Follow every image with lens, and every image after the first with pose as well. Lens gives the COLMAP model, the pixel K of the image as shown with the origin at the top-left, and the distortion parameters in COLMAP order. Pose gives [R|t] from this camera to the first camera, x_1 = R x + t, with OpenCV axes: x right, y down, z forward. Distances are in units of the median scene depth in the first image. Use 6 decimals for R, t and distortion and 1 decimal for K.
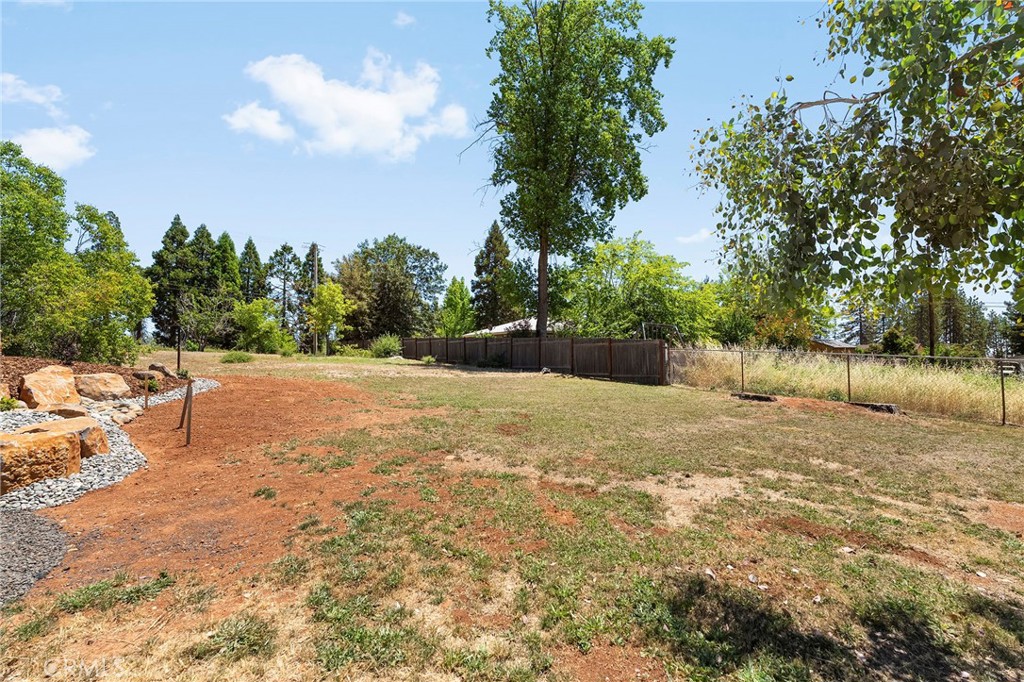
lens RADIAL K [[447.5, 0, 517.2], [0, 447.5, 339.1], [0, 0, 1]] dist [0.001086, 0.000111]
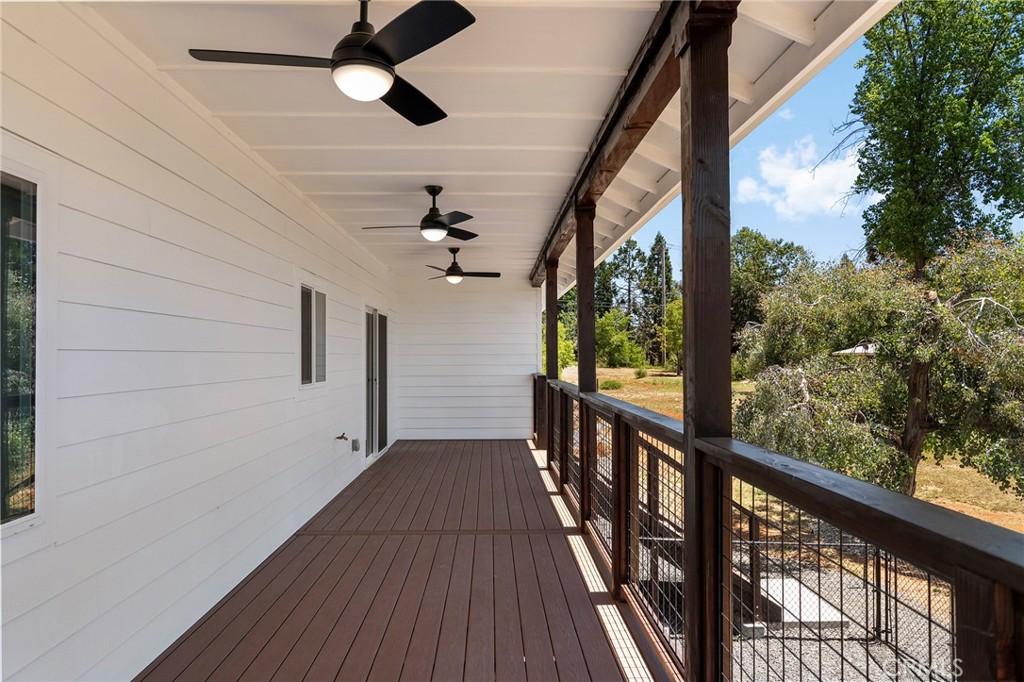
lens RADIAL K [[655.6, 0, 515.4], [0, 655.6, 342.4], [0, 0, 1]] dist [0.007062, -0.008764]
pose [[0.803431, -0.010621, -0.595303, 0.066883], [0.023424, 0.999631, 0.013779, -0.031450], [0.594937, -0.025015, 0.803383, -0.172557]]
